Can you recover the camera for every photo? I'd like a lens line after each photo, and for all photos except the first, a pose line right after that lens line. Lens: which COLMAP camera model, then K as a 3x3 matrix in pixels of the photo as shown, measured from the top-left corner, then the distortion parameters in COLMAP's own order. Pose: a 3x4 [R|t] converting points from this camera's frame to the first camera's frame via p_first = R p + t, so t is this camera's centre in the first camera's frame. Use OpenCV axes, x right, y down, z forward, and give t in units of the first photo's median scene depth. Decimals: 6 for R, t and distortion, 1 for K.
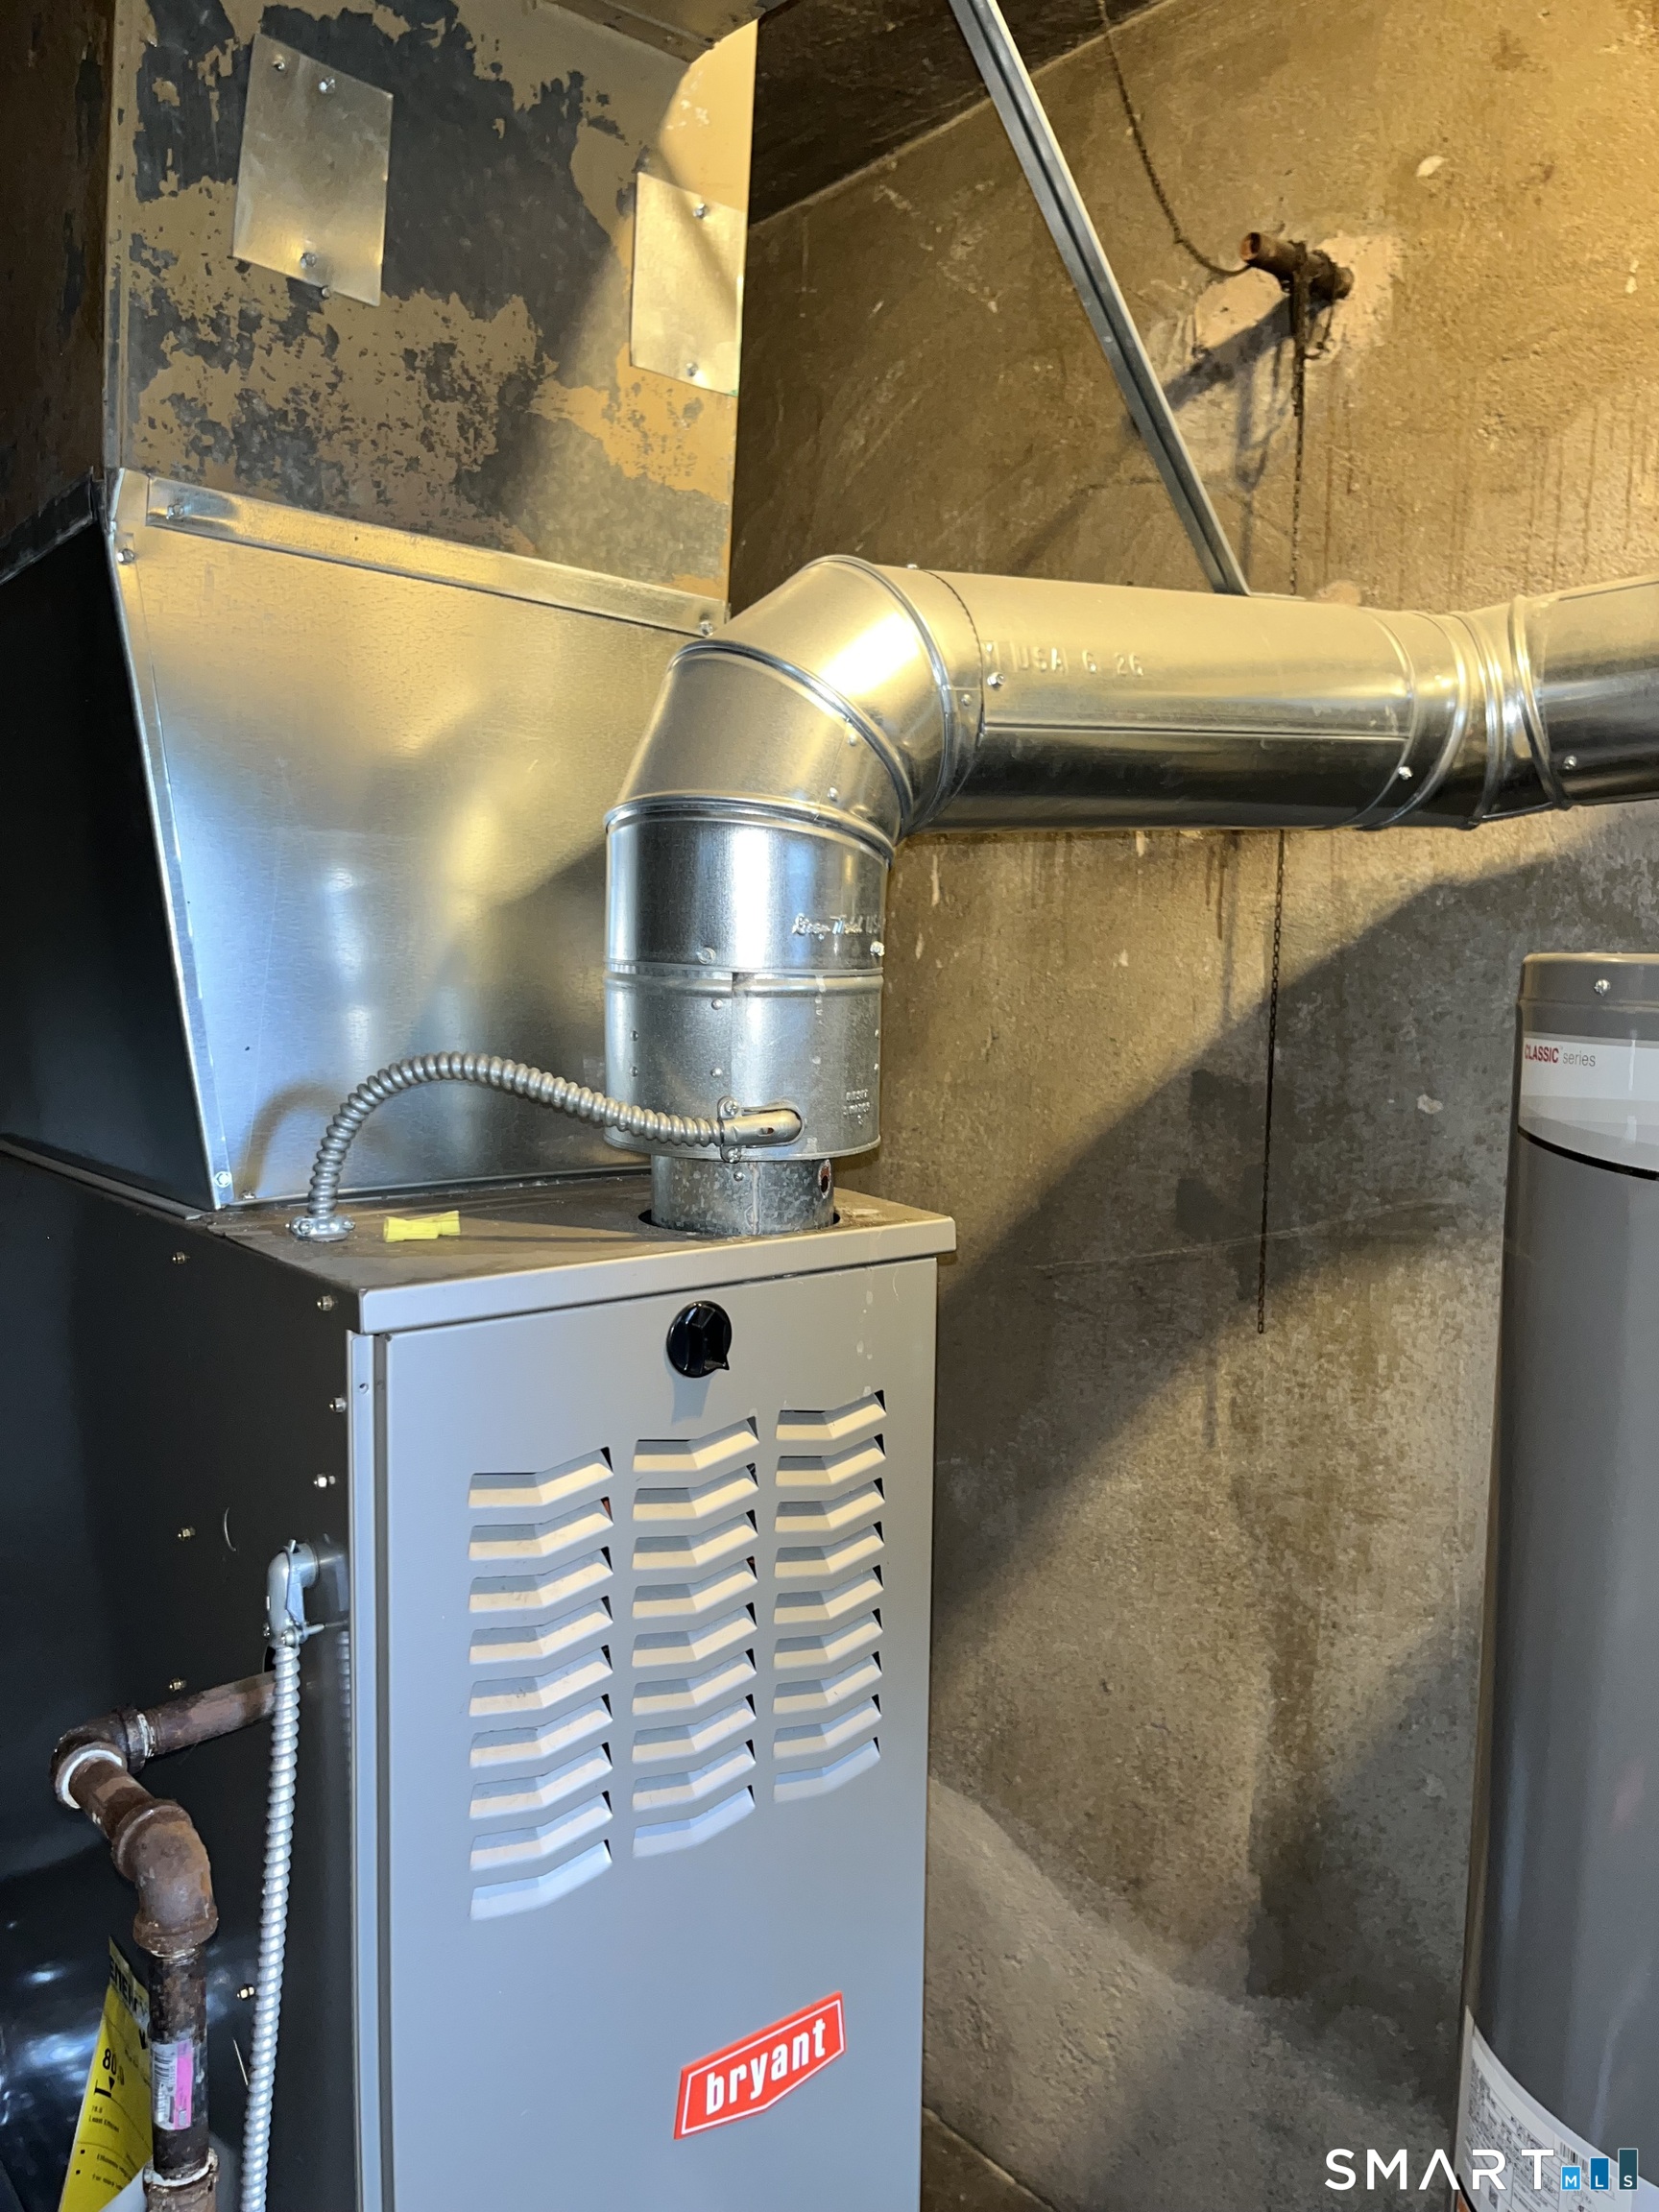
lens RADIAL K [[1693.3, 0, 839.2], [0, 1693.3, 1105.2], [0, 0, 1]] dist [0.057748, -0.089434]
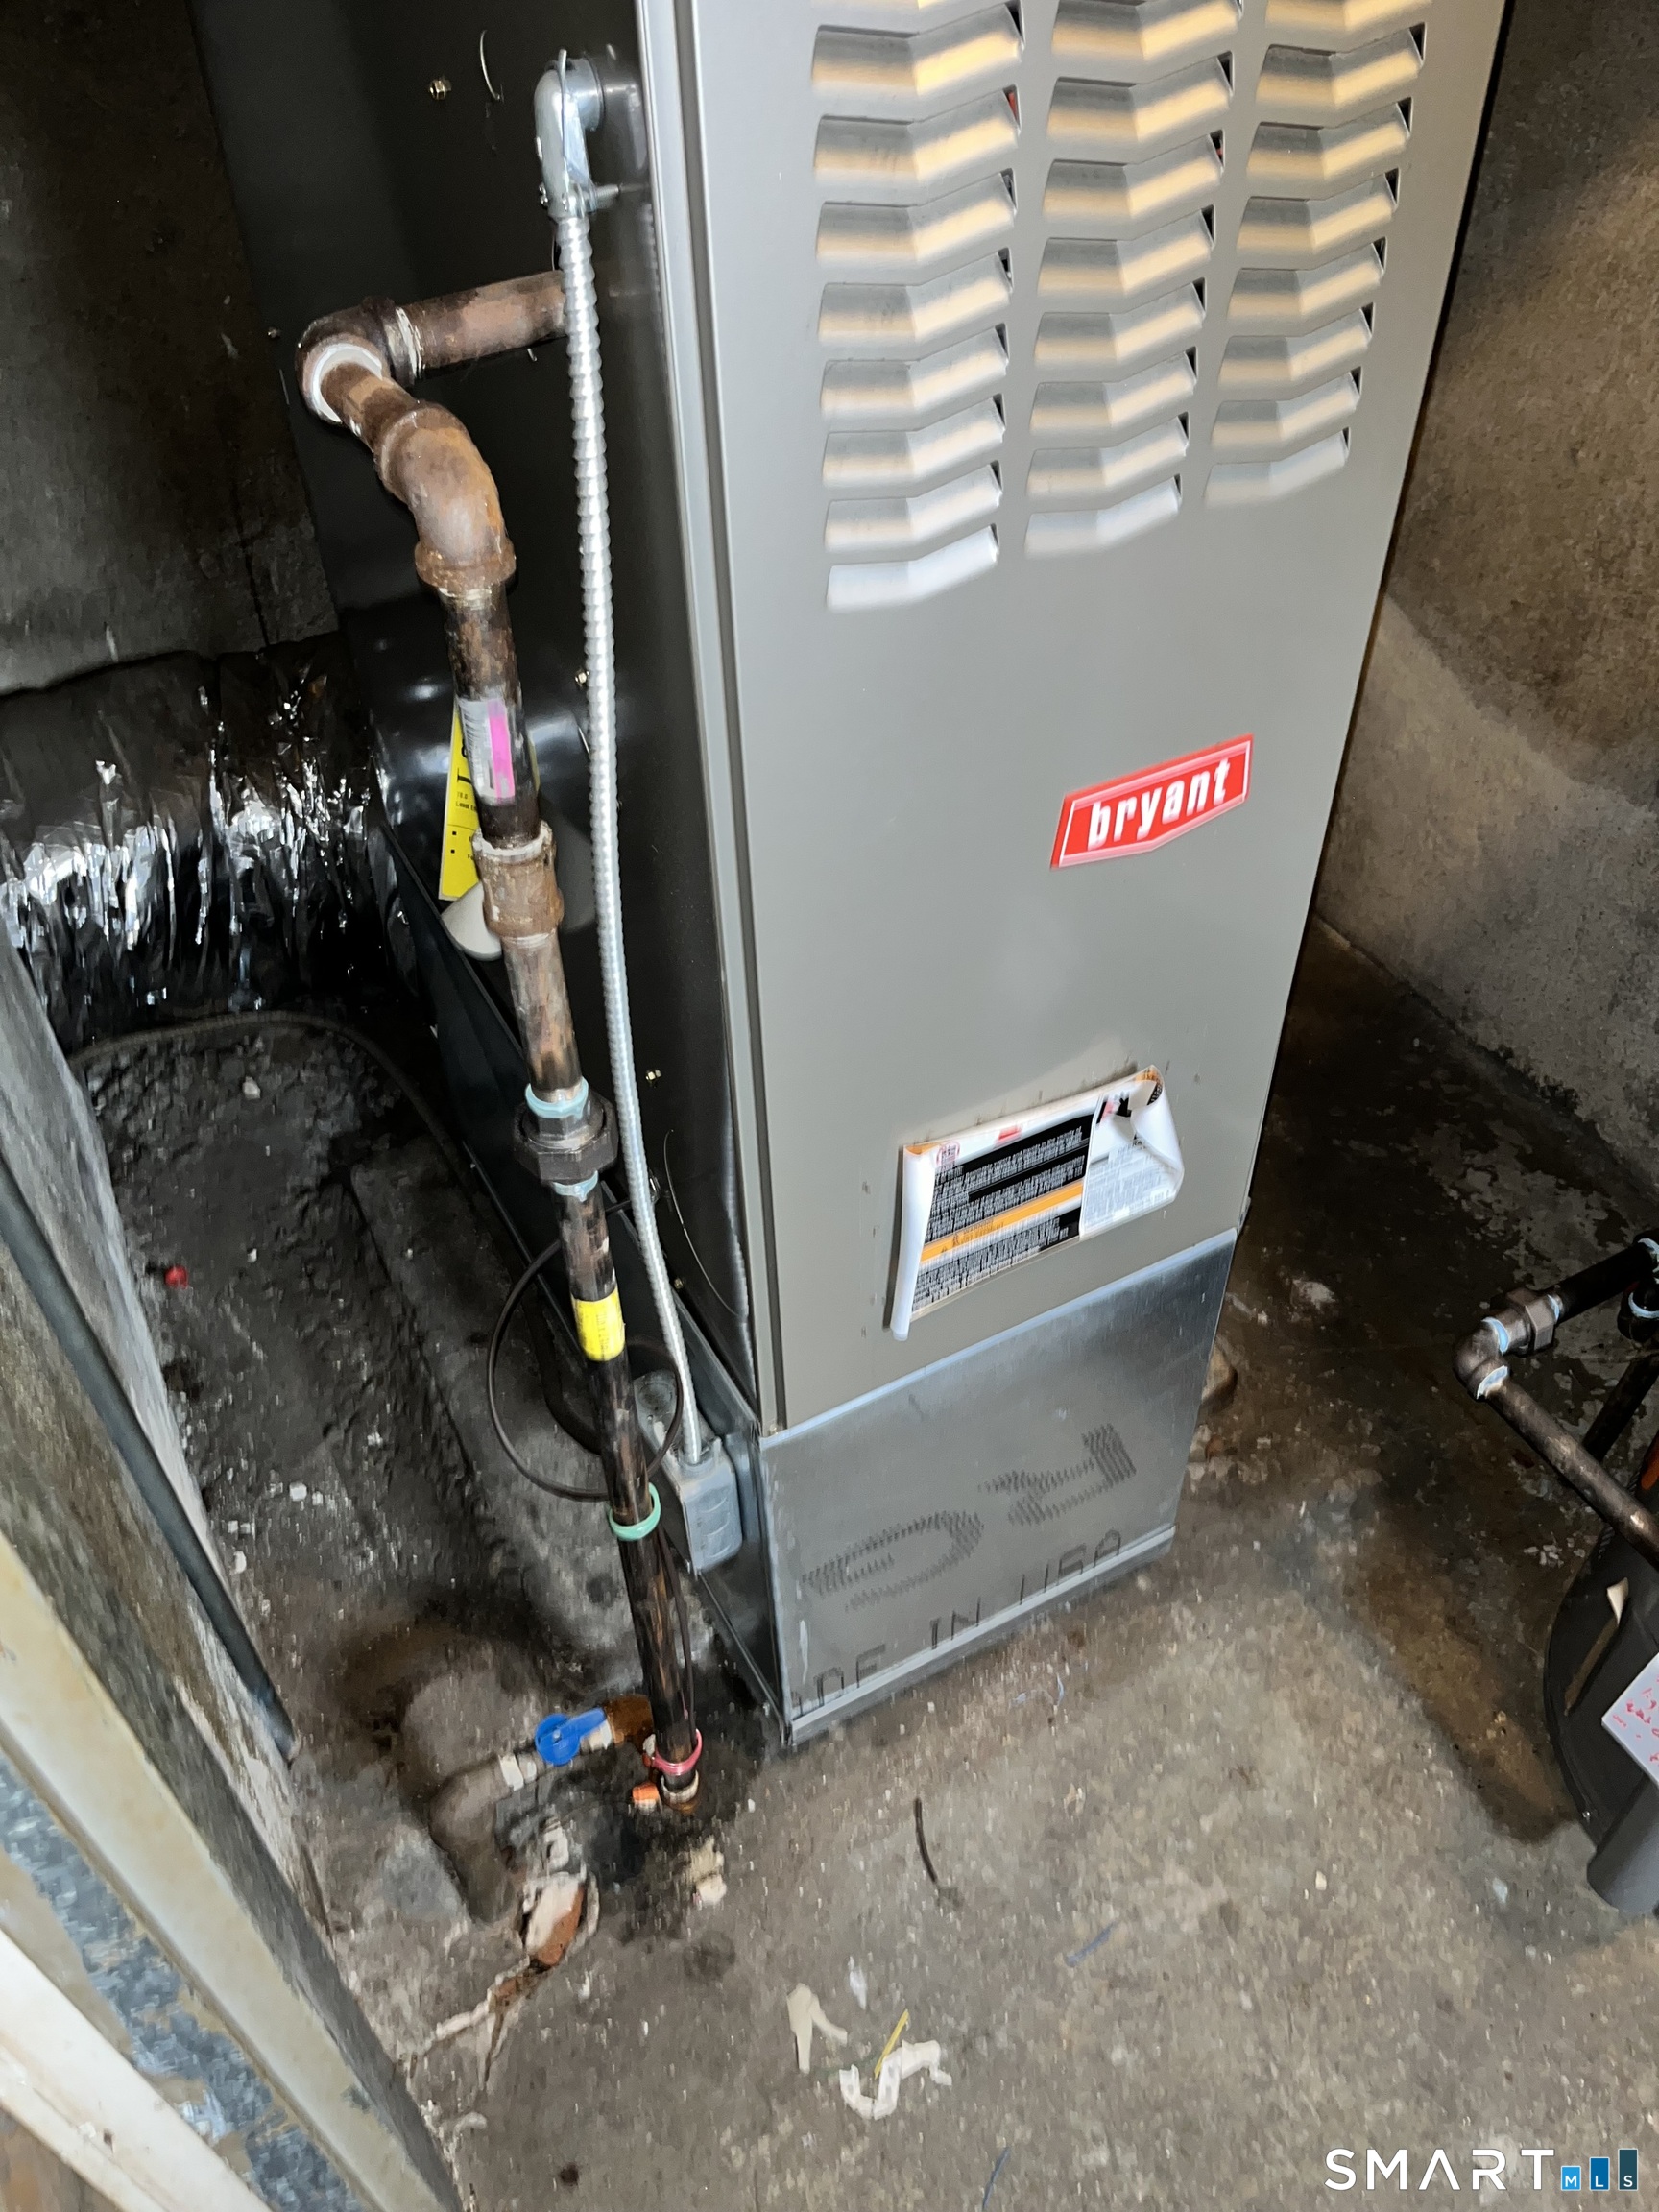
lens RADIAL K [[1693.3, 0, 837.5], [0, 1693.3, 1121.7], [0, 0, 1]] dist [0.057748, -0.089434]
pose [[0.979651, 0.111114, -0.167146, -0.041523], [0.018553, 0.779078, 0.626653, 0.138789], [0.199849, -0.617002, 0.761163, 0.197853]]
